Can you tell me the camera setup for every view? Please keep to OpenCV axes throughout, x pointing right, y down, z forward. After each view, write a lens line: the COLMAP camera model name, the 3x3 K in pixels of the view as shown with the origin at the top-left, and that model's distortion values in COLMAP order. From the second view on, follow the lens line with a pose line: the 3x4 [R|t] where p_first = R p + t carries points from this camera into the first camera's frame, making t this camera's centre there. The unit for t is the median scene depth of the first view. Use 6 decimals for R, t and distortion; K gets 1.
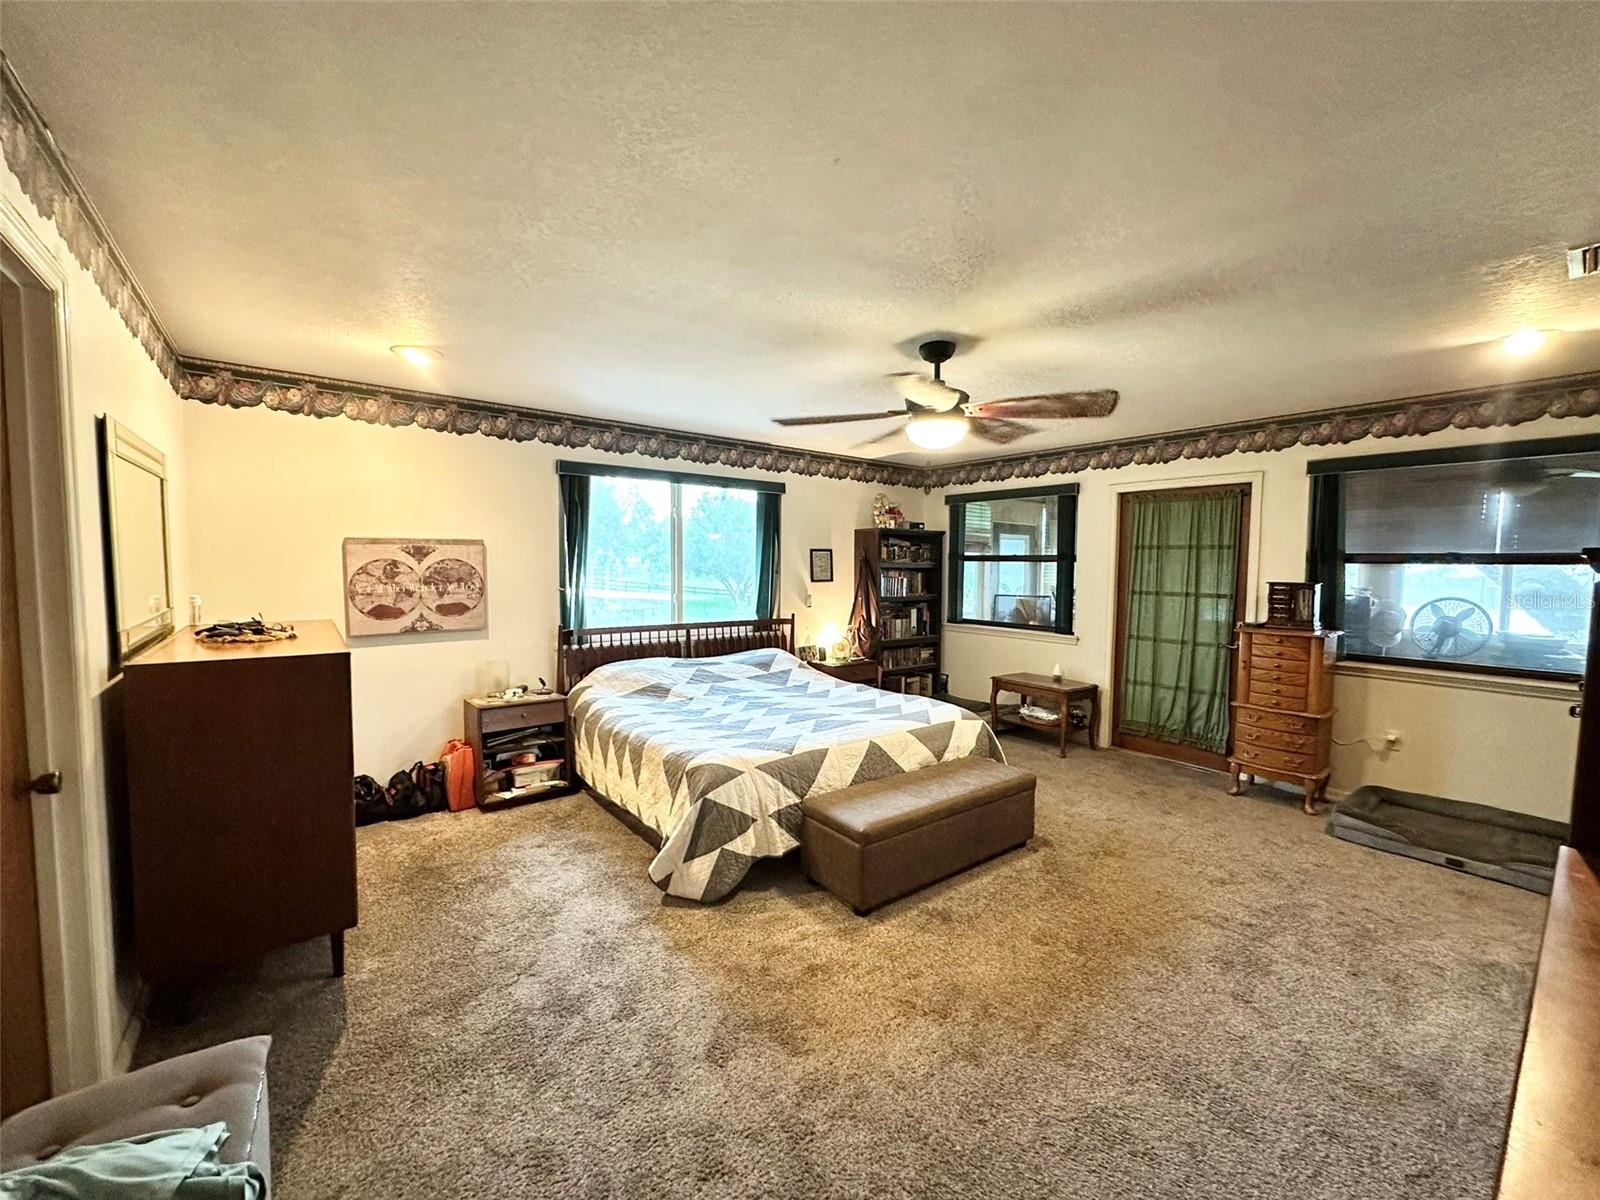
lens RADIAL K [[639.0, 0, 796.0], [0, 639.0, 600.8], [0, 0, 1]] dist [-0.002408, -0.000132]
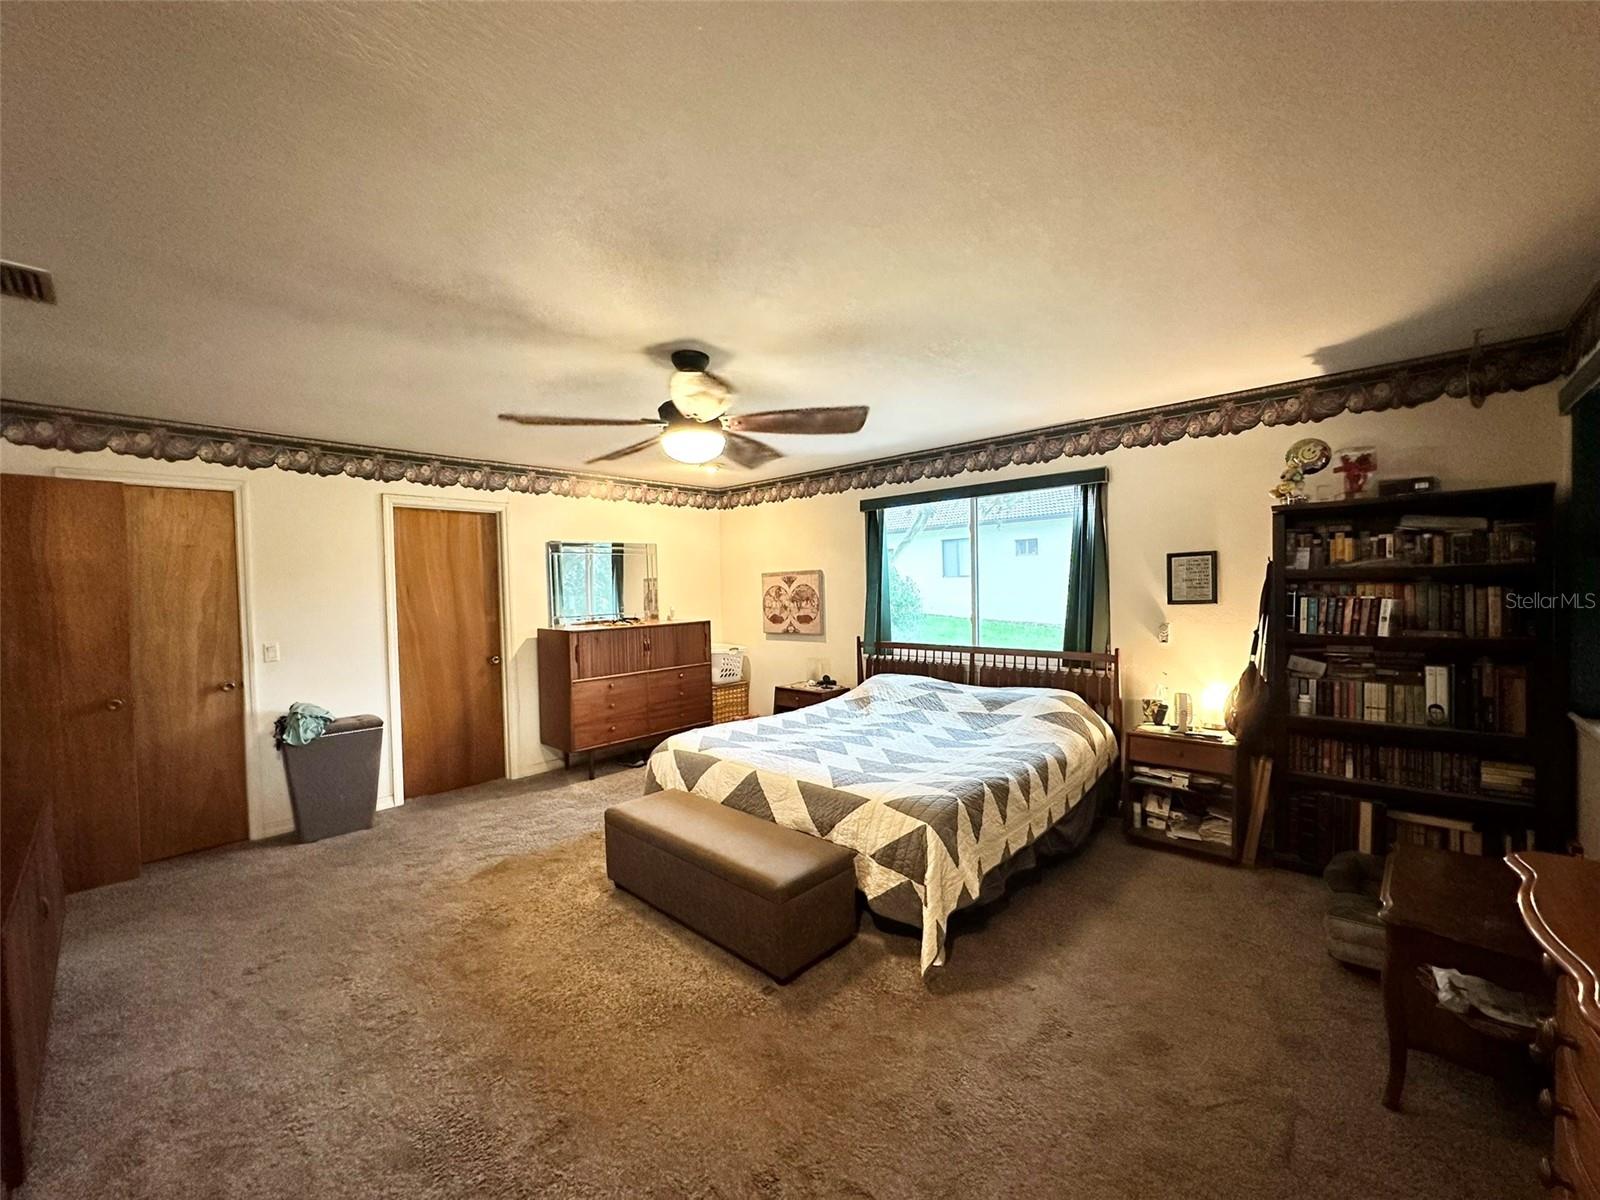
lens RADIAL K [[639.0, 0, 796.0], [0, 639.0, 600.8], [0, 0, 1]] dist [-0.002408, -0.000132]
pose [[0.158710, 0.014930, -0.987212, 0.804601], [-0.025584, 0.999612, 0.011004, -0.039934], [0.986994, 0.023511, 0.159030, 0.680039]]
